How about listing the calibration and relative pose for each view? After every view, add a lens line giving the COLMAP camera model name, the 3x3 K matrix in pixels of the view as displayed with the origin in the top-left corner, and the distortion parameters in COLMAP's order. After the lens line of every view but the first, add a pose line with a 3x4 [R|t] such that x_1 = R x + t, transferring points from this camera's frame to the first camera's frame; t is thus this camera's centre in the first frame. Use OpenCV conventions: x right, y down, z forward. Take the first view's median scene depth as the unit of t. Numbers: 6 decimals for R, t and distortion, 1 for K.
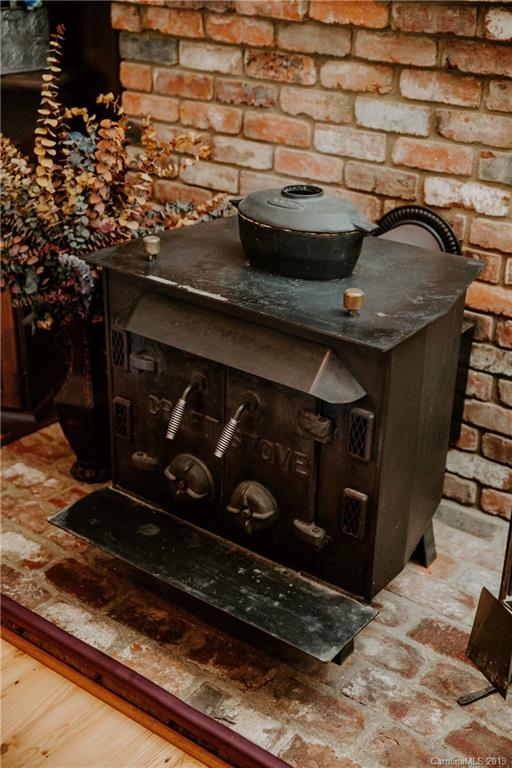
lens RADIAL K [[1022.6, 0, 255.7], [0, 1022.6, 386.0], [0, 0, 1]] dist [0.055571, 0.000000]
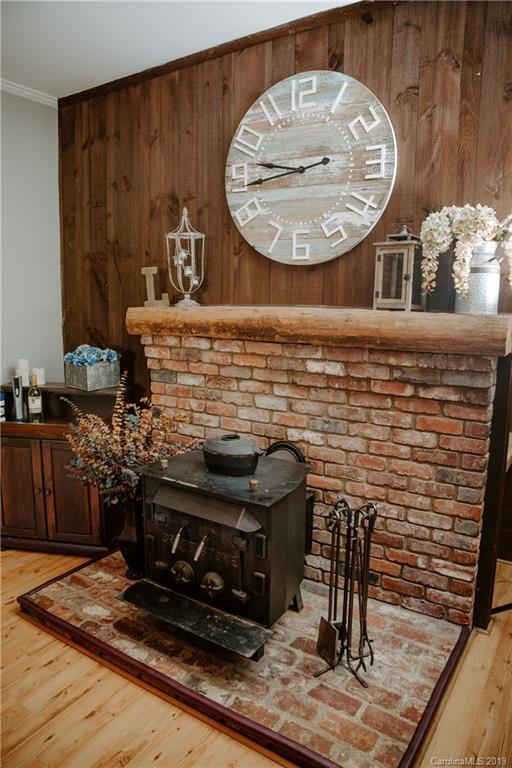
lens RADIAL K [[525.6, 0, 256.1], [0, 525.6, 388.3], [0, 0, 1]] dist [-0.074244, 0.021399]
pose [[0.997016, -0.026659, 0.072451, 0.017924], [0.045028, 0.963131, -0.265237, 0.014883], [-0.062709, 0.267708, 0.961457, -0.137635]]
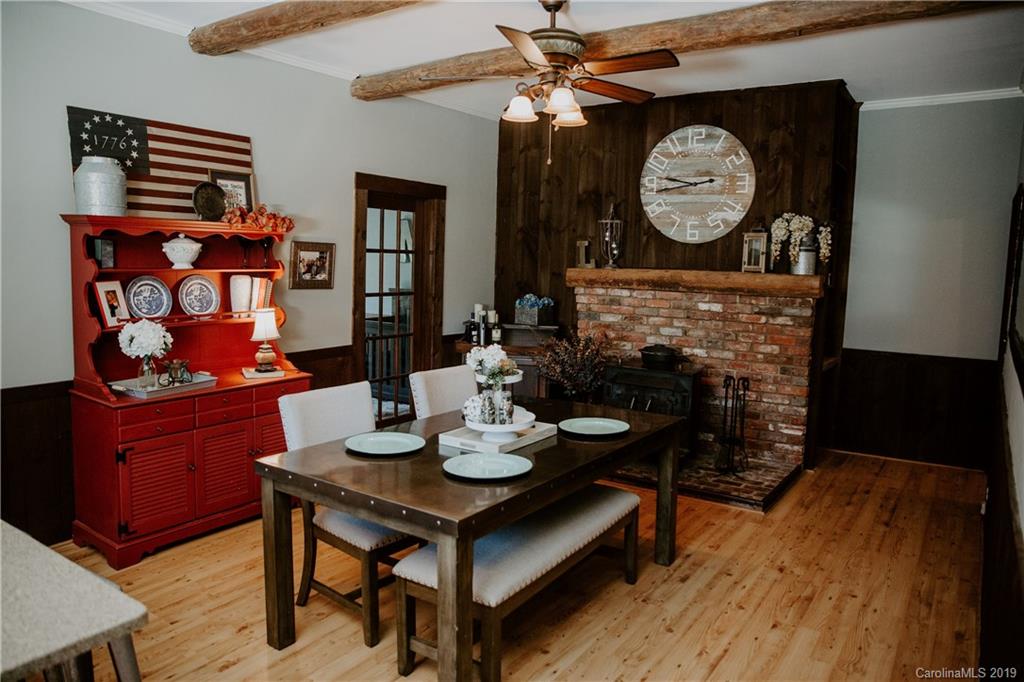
lens RADIAL K [[700.8, 0, 514.7], [0, 700.8, 336.4], [0, 0, 1]] dist [-0.074244, 0.021399]
pose [[0.997811, -0.005165, 0.065932, -0.605995], [0.026422, 0.945058, -0.325833, 0.561233], [-0.060627, 0.326862, 0.943125, -1.315598]]
